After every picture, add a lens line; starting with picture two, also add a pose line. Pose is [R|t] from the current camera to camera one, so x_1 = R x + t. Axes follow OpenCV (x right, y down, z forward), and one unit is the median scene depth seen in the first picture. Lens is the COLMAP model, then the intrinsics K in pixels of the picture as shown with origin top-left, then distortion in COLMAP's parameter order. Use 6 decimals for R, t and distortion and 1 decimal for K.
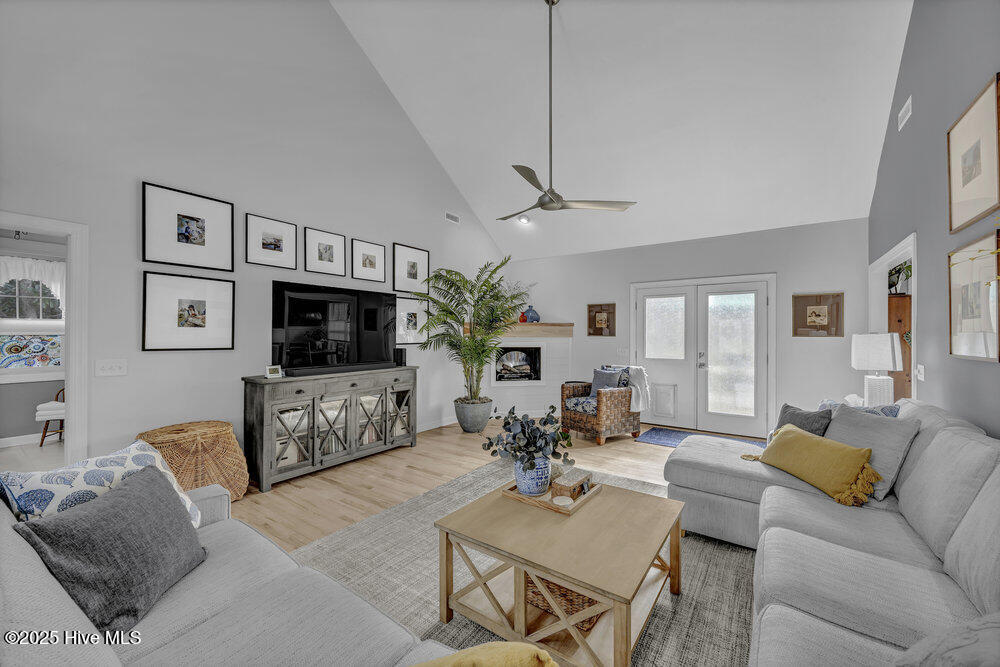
lens RADIAL K [[392.9, 0, 501.8], [0, 392.9, 334.2], [0, 0, 1]] dist [-0.005845, 0.000665]
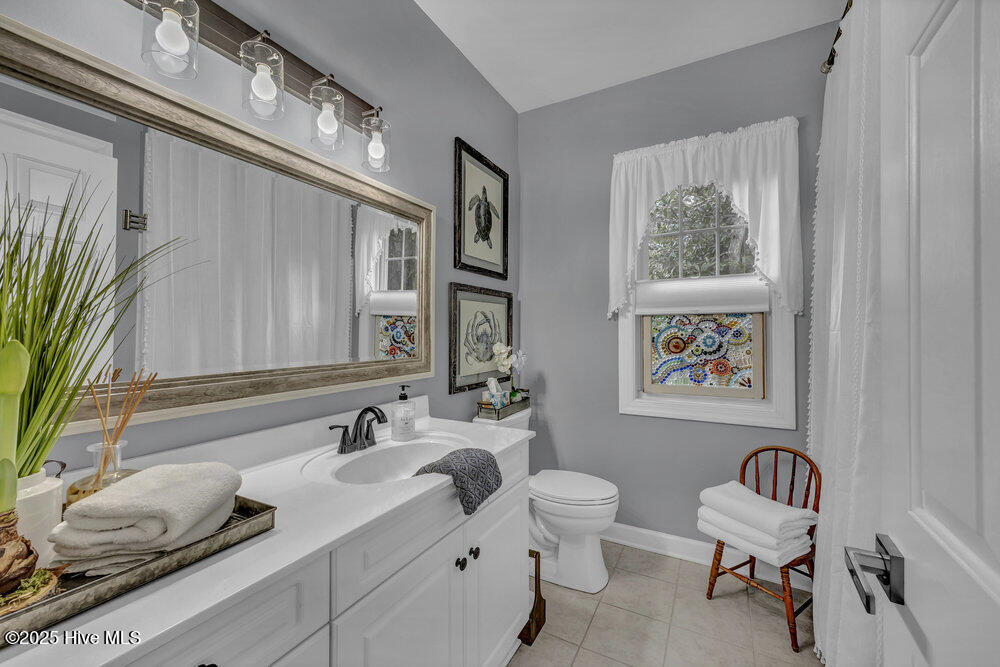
lens RADIAL K [[392.9, 0, 498.7], [0, 392.9, 328.5], [0, 0, 1]] dist [-0.005845, 0.000665]
pose [[0.113192, -0.006808, -0.993550, -0.783442], [0.002330, 0.999976, -0.006587, 0.021208], [0.993570, -0.001569, 0.113206, 0.717718]]
